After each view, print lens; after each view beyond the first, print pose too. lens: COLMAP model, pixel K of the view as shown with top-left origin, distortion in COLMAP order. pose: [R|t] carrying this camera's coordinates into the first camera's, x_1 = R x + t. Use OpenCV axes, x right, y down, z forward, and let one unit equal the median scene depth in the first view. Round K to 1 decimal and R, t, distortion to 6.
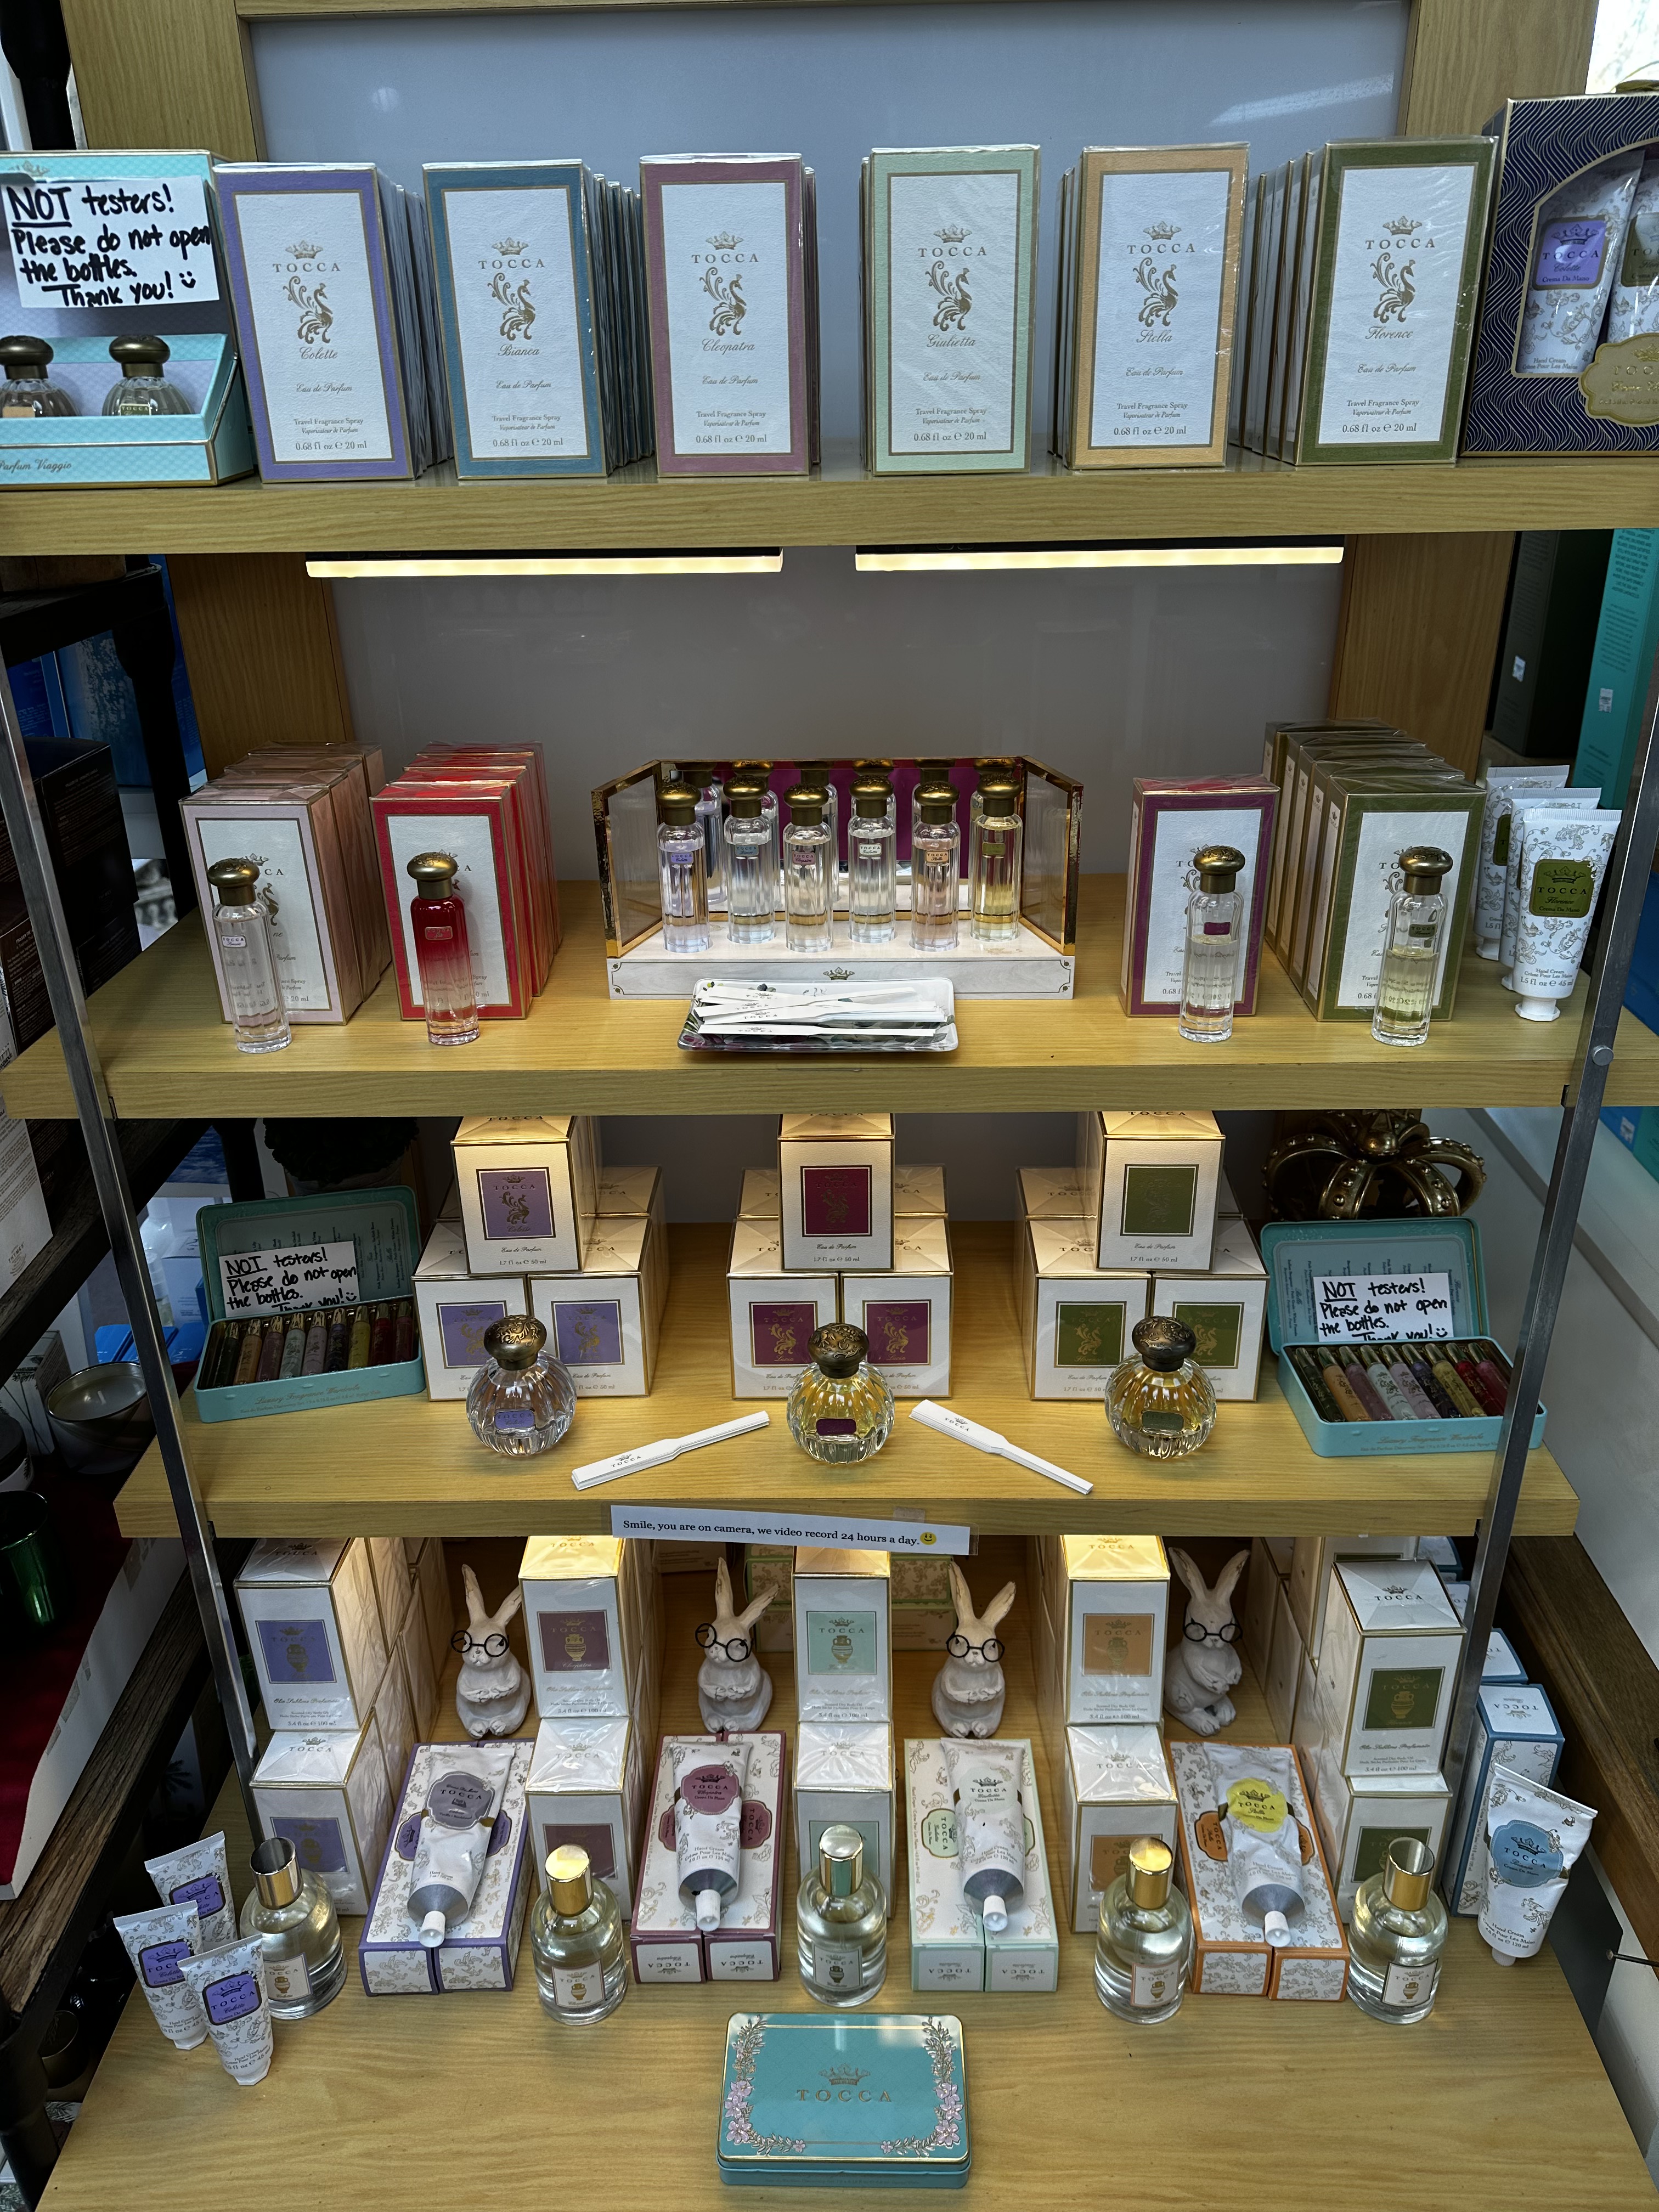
lens RADIAL K [[1560.9, 0, 829.5], [0, 1560.9, 1106.0], [0, 0, 1]] dist [0.018100, 0.002792]
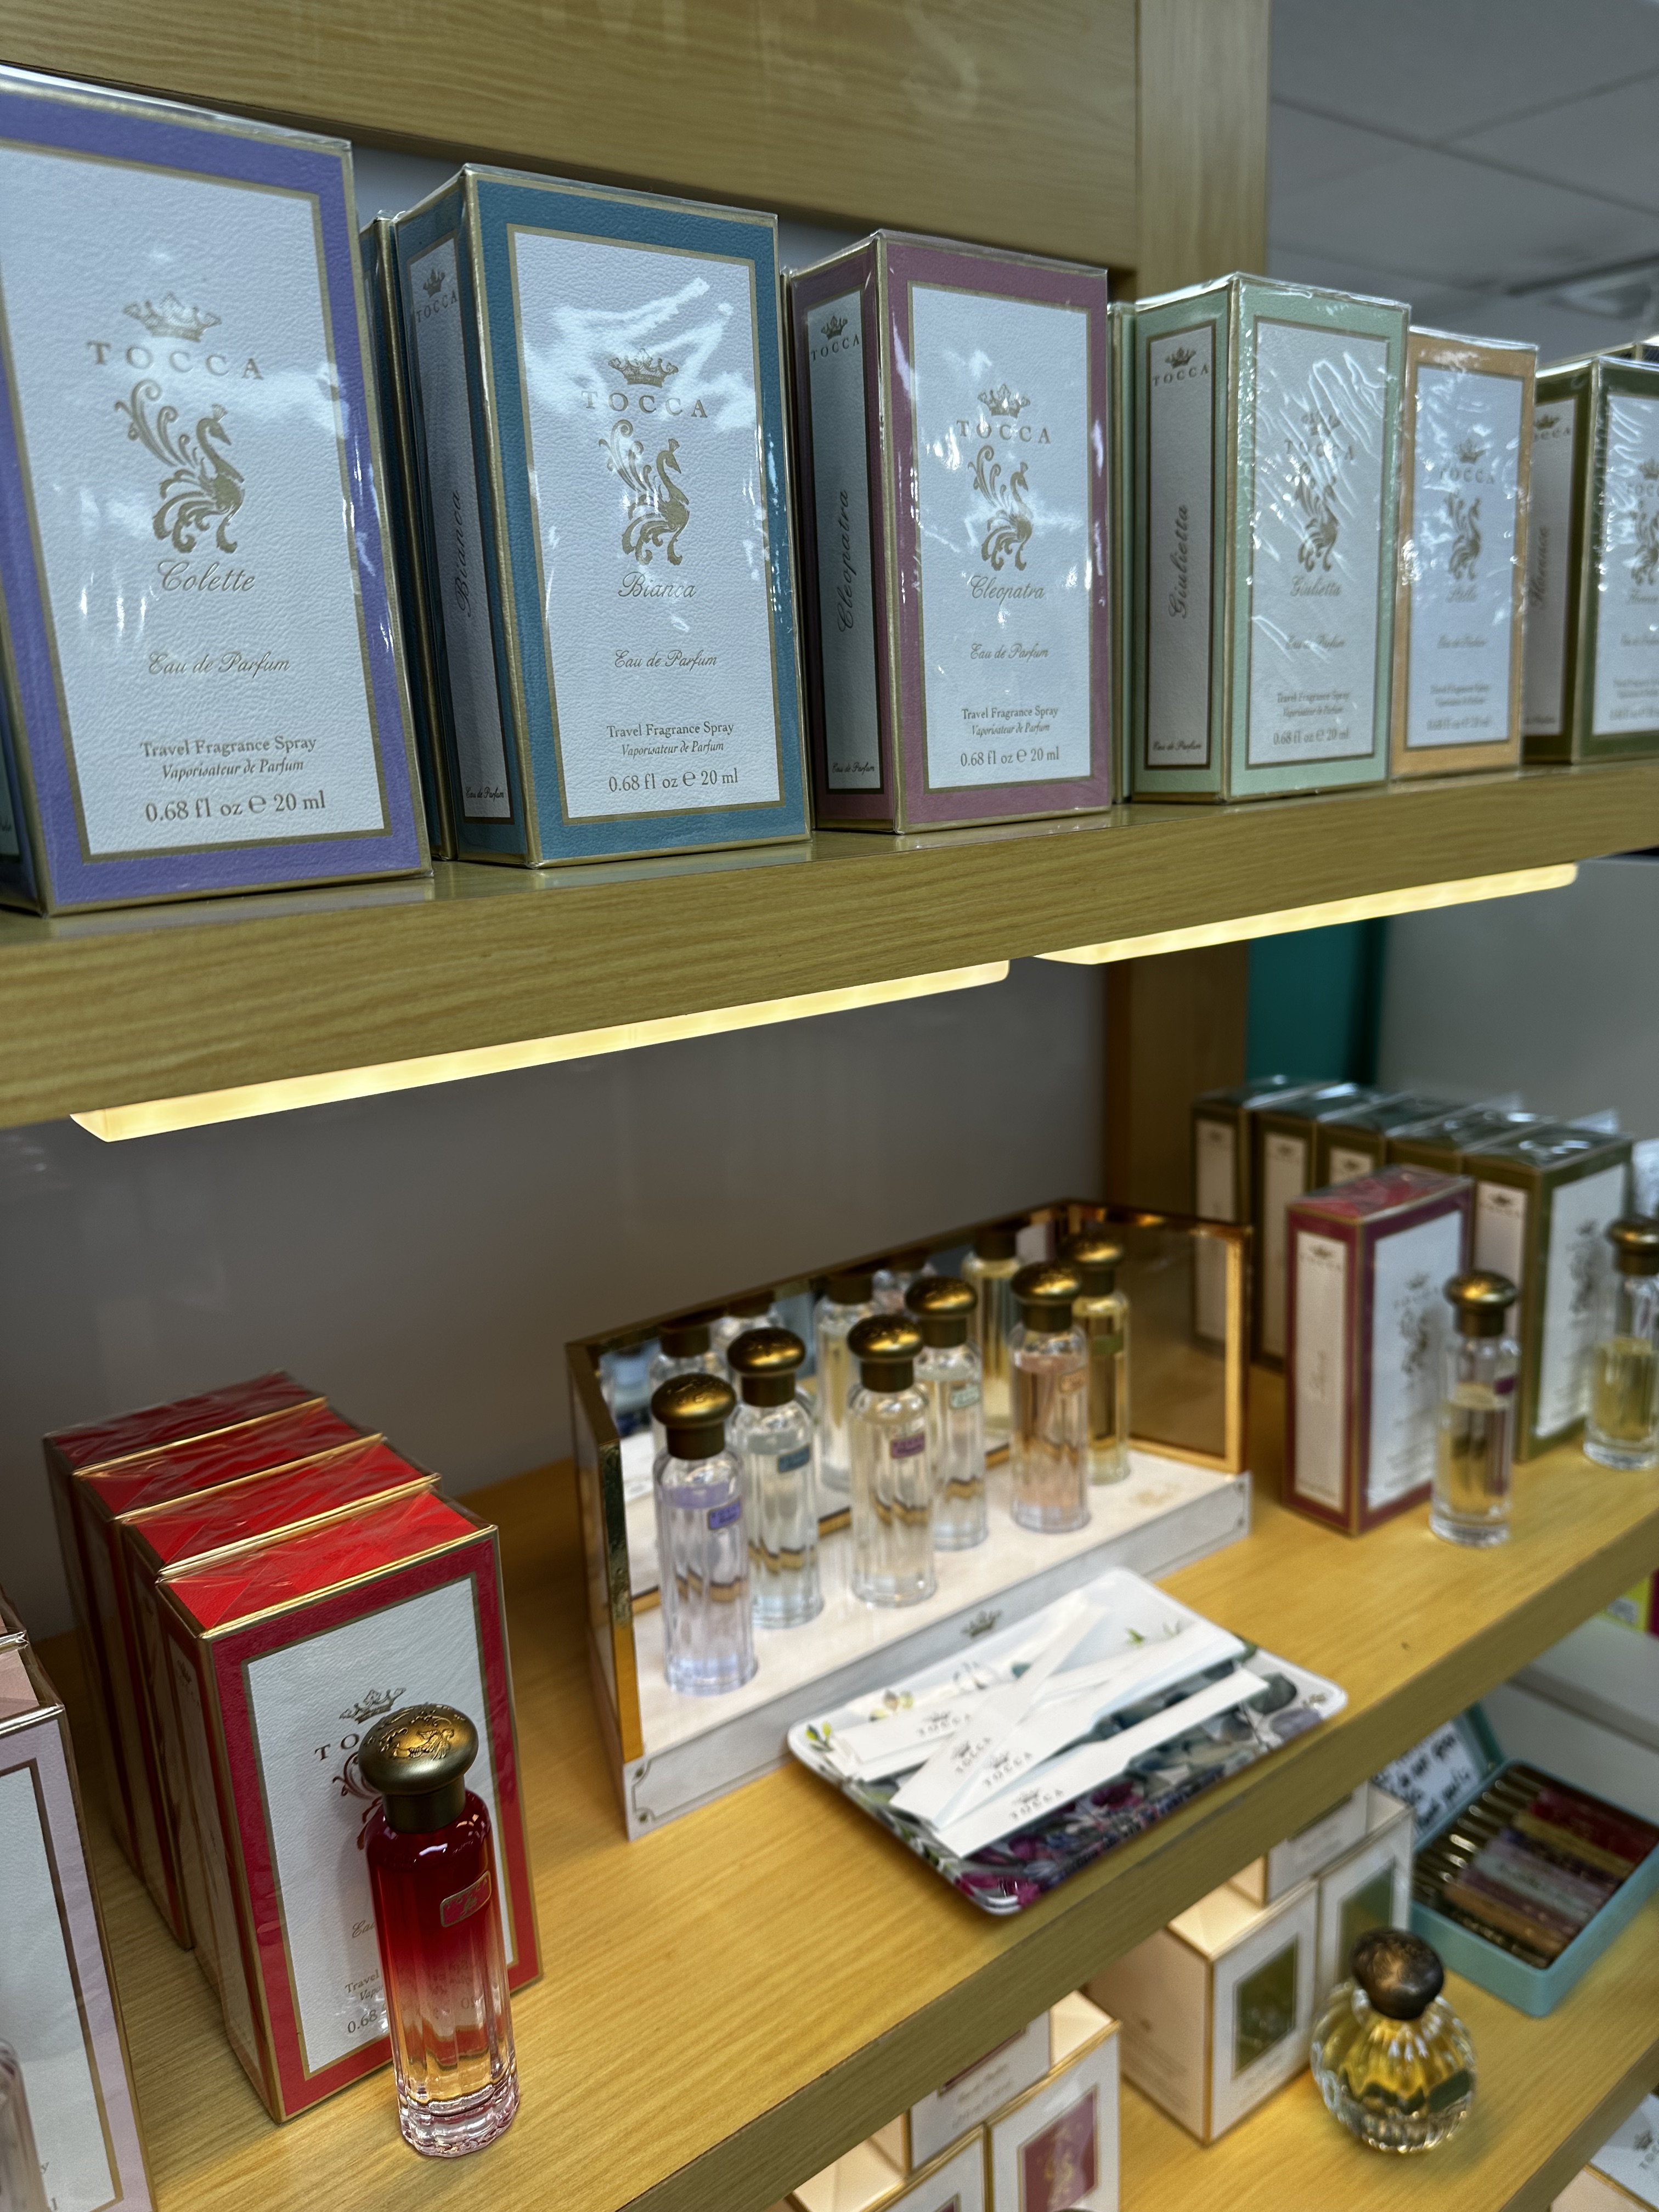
lens RADIAL K [[1542.1, 0, 829.5], [0, 1542.1, 1106.0], [0, 0, 1]] dist [0.120383, -0.153102]
pose [[0.786977, -0.164239, 0.594720, -0.442386], [0.295413, 0.946551, -0.129510, -0.260965], [-0.541662, 0.277609, 0.793432, 0.642060]]
